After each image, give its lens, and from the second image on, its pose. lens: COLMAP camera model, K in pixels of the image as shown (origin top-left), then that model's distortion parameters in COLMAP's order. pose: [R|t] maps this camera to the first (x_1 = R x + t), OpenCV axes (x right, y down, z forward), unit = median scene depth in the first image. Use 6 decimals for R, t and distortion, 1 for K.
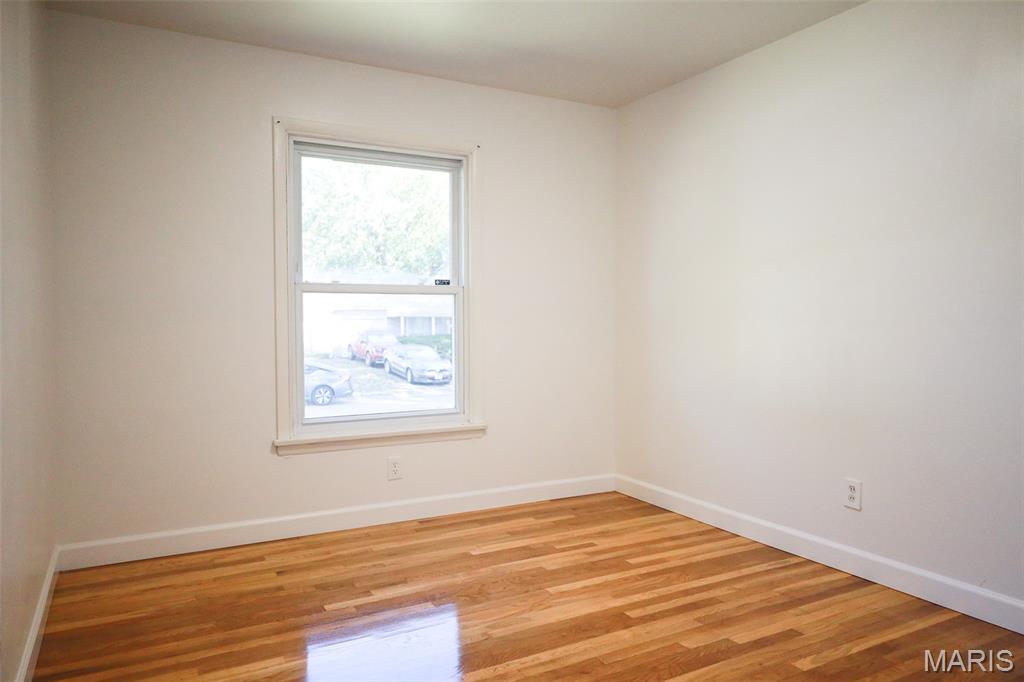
lens RADIAL K [[702.6, 0, 514.8], [0, 702.6, 341.2], [0, 0, 1]] dist [-0.003552, 0.003146]
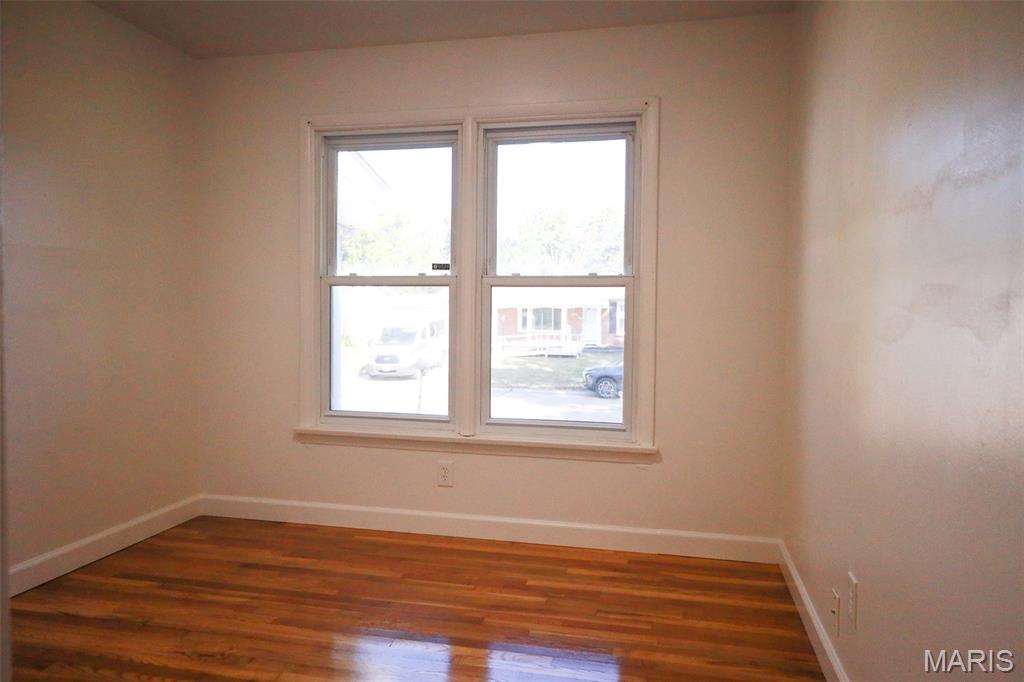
lens RADIAL K [[776.3, 0, 512.0], [0, 776.3, 341.0], [0, 0, 1]] dist [0.000023, 0.001381]
pose [[0.726699, 0.032331, -0.686194, 0.504314], [-0.033632, 0.999368, 0.011469, -0.008840], [0.686132, 0.014744, 0.727328, 0.279222]]
